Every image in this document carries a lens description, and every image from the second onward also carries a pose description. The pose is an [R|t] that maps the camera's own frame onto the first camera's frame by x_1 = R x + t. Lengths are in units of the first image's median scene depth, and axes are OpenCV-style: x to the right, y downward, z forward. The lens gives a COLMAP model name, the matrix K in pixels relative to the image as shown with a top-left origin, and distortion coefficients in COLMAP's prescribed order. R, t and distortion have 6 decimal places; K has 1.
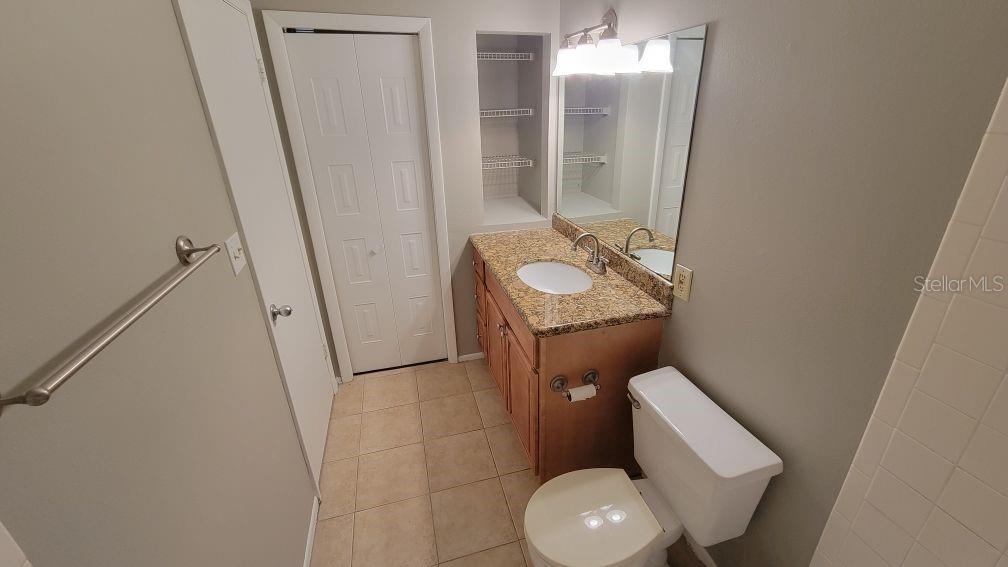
lens RADIAL K [[416.3, 0, 506.7], [0, 416.3, 283.6], [0, 0, 1]] dist [0.001134, -0.002072]
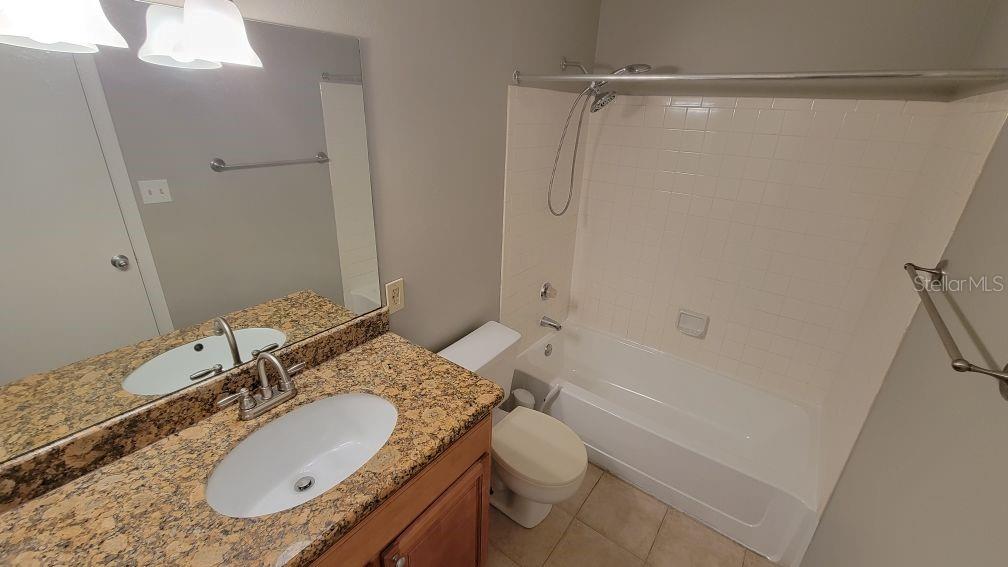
lens RADIAL K [[416.3, 0, 503.2], [0, 416.3, 281.4], [0, 0, 1]] dist [0.001134, -0.002072]
pose [[-0.613698, -0.289506, 0.734548, -0.403418], [0.302795, 0.772912, 0.557604, -0.441378], [-0.729170, 0.564618, -0.386674, 1.016412]]
